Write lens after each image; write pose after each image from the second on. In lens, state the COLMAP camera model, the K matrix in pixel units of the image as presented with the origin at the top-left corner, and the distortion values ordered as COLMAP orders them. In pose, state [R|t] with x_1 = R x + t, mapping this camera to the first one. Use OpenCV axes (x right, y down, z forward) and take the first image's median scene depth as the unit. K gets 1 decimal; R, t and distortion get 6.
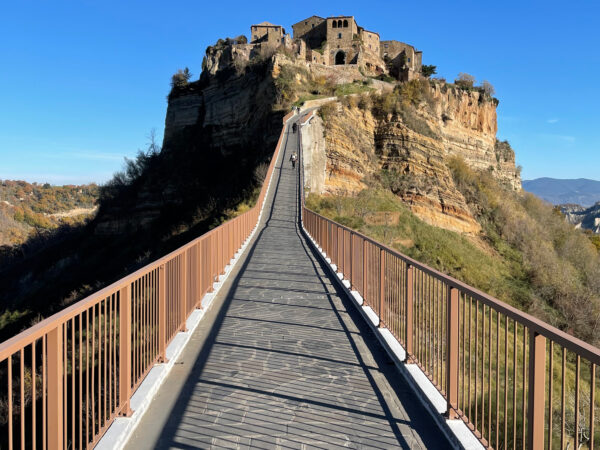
lens RADIAL K [[585.3, 0, 300.7], [0, 585.3, 224.2], [0, 0, 1]] dist [0.082197, 0.000000]
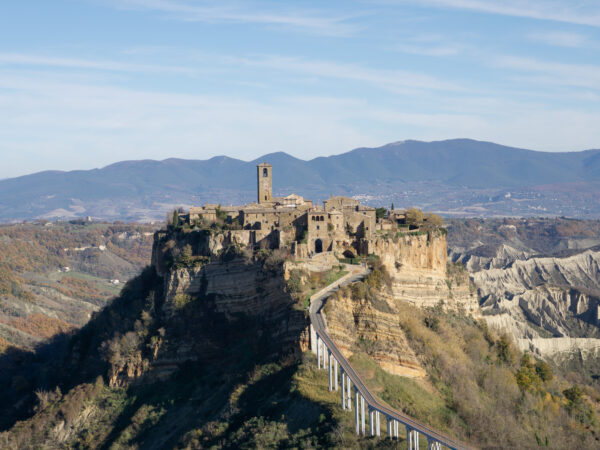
lens RADIAL K [[1513.7, 0, 300.0], [0, 1513.7, 225.3], [0, 0, 1]] dist [0.039396, 0.000000]
pose [[0.984080, -0.028137, 0.175484, -0.632716], [0.034223, 0.998910, -0.031751, -0.245975], [-0.174399, 0.037251, 0.983970, -2.585366]]
